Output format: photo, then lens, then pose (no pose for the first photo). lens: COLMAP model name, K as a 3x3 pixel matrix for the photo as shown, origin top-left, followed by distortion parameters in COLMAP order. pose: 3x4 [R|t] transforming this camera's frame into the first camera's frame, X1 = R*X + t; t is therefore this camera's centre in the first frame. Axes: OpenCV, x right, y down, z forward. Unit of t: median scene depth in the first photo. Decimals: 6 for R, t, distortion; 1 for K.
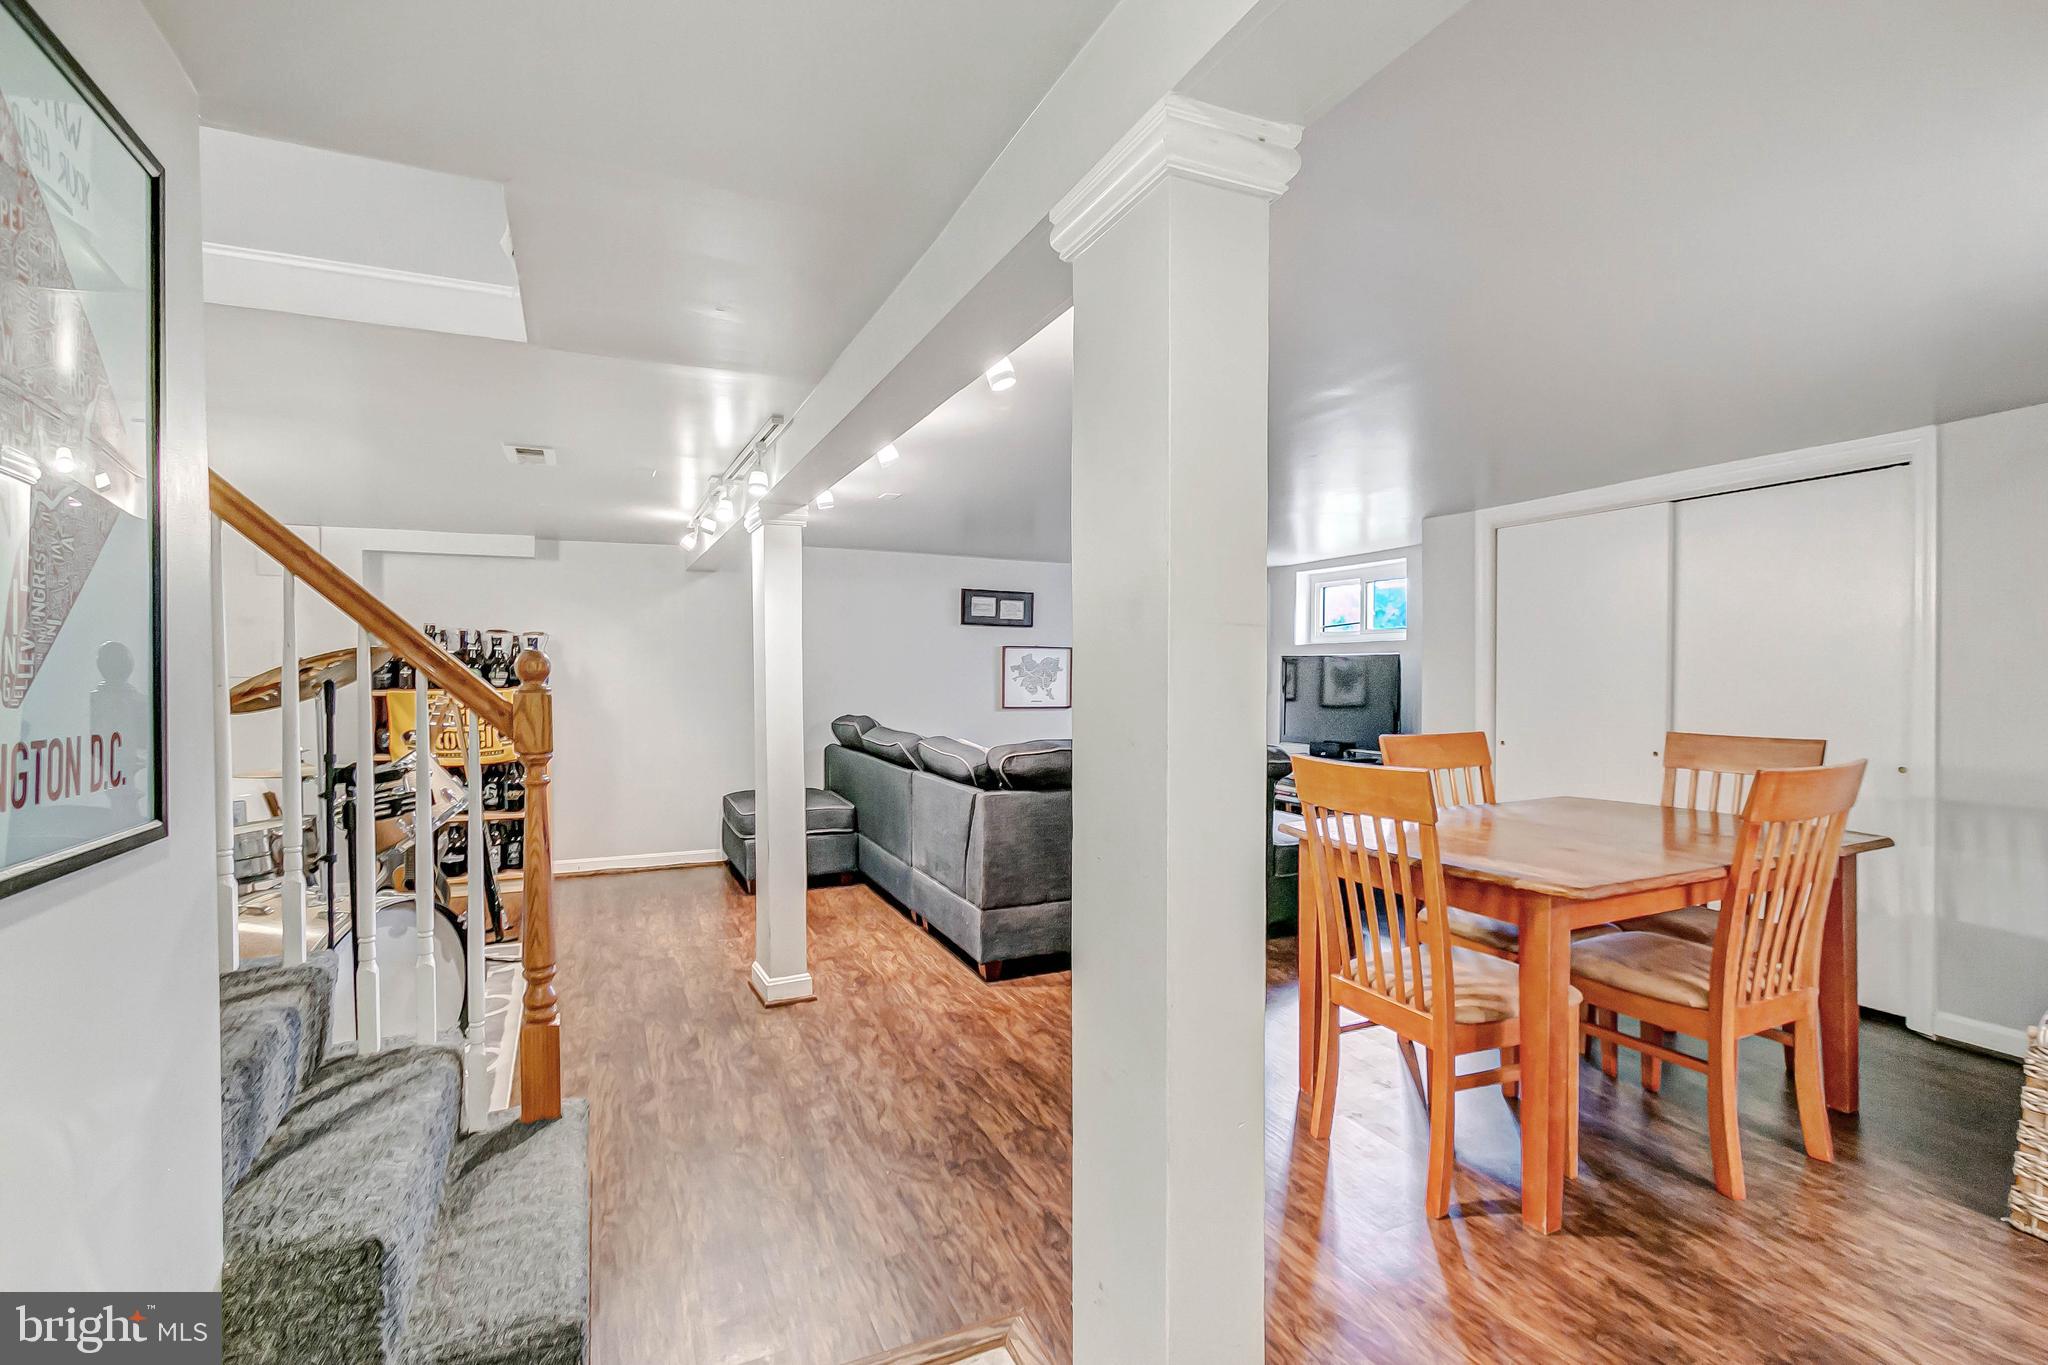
lens RADIAL K [[958.6, 0, 1016.9], [0, 958.6, 683.7], [0, 0, 1]] dist [0.004231, 0.000952]
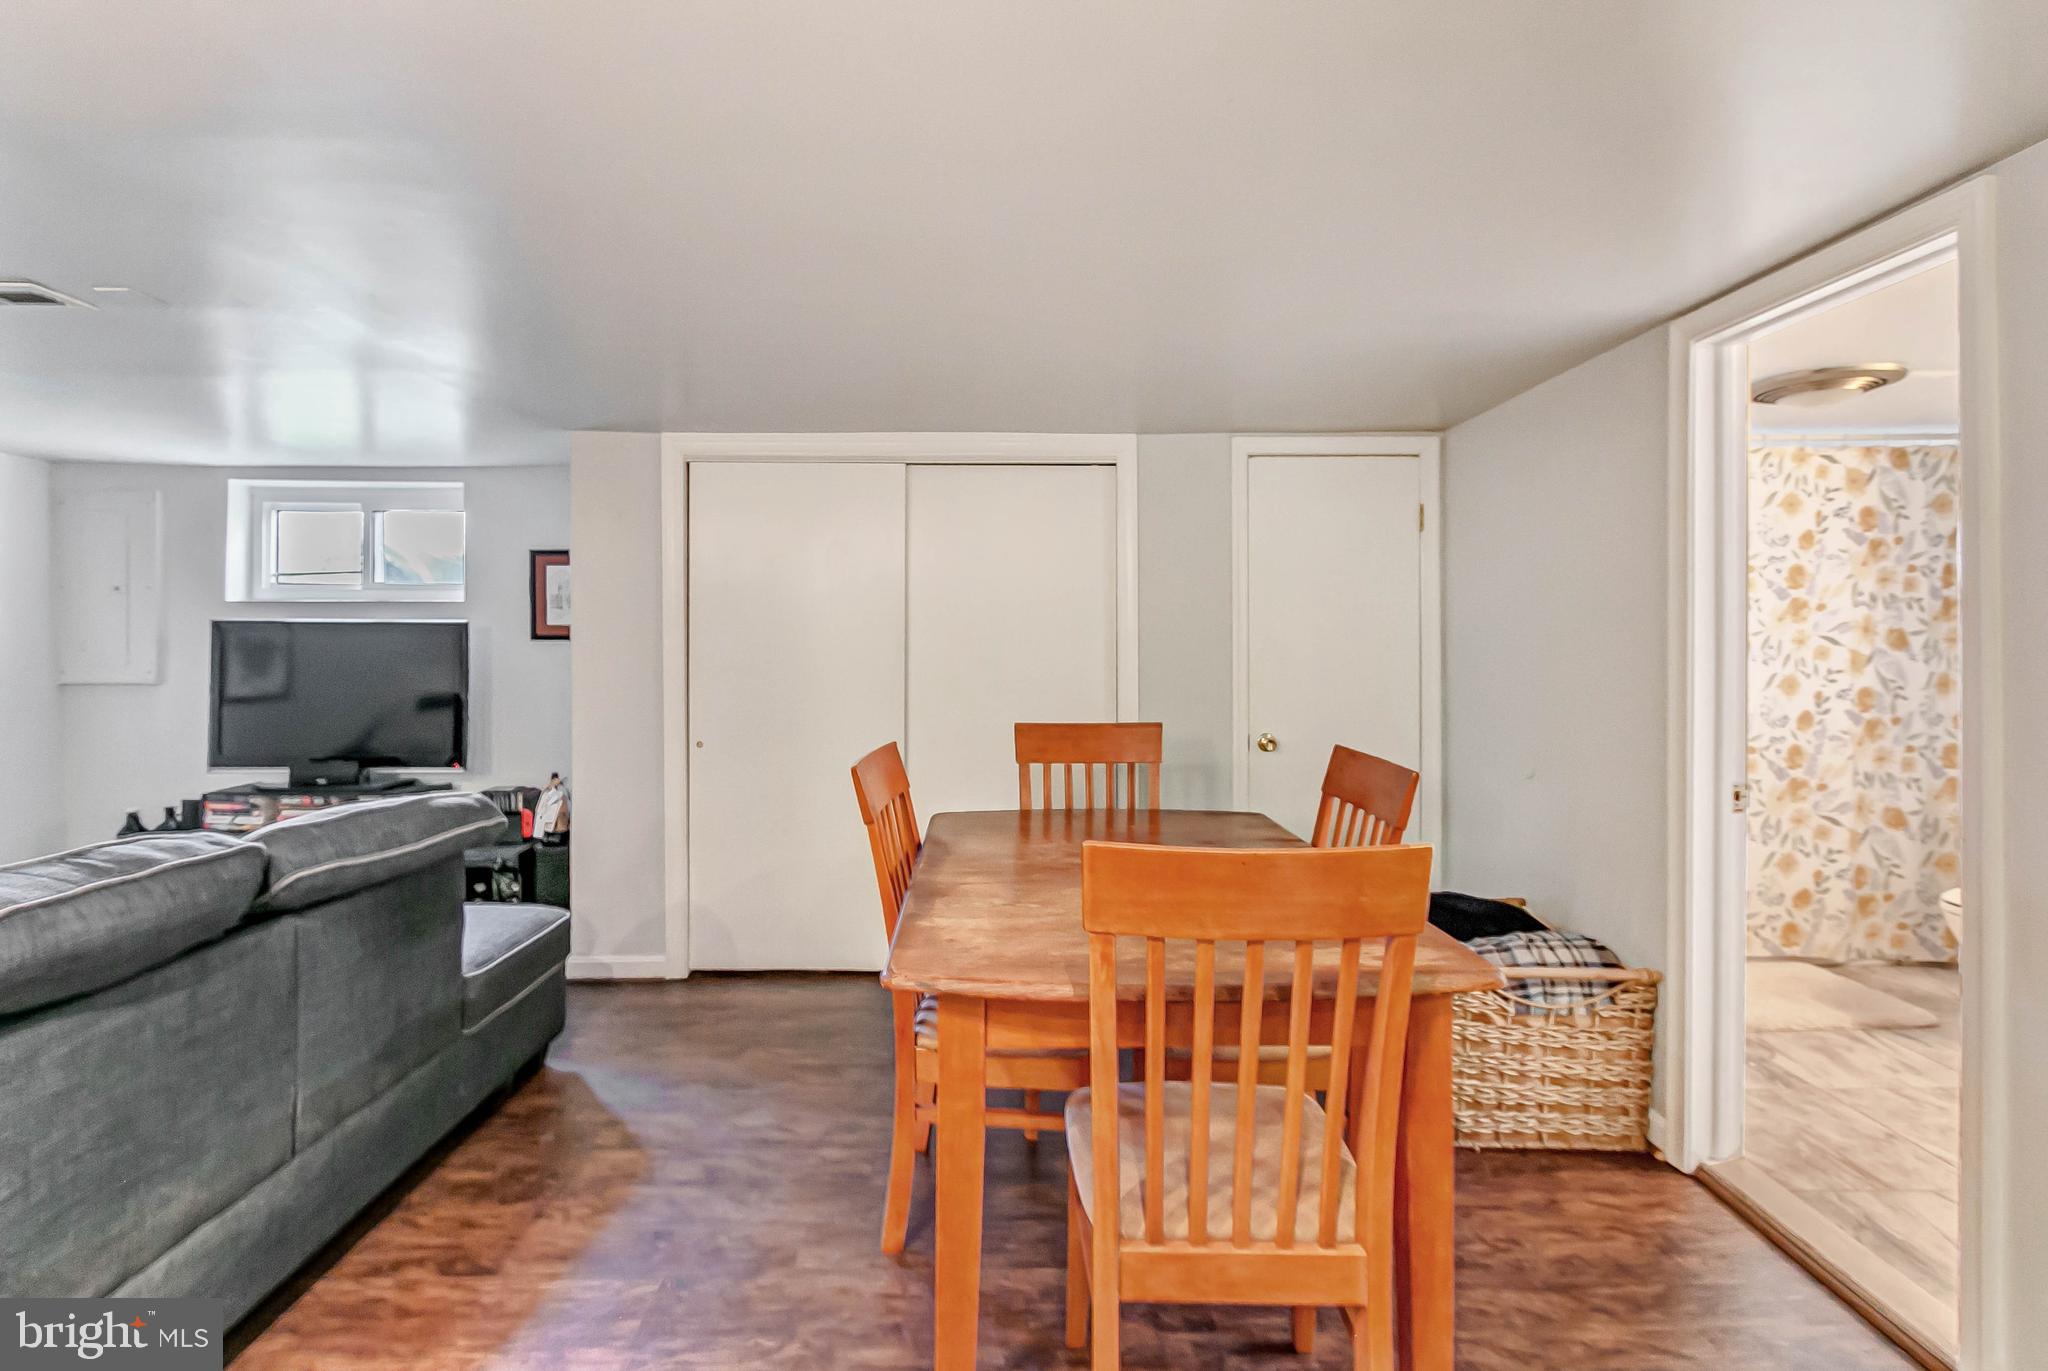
lens RADIAL K [[989.3, 0, 1021.8], [0, 989.3, 614.9], [0, 0, 1]] dist [0.002774, 0.000537]
pose [[0.379441, 0.010817, 0.925153, -0.138220], [0.010924, 0.999810, -0.016170, -0.030676], [-0.925151, 0.016242, 0.379250, 0.547228]]
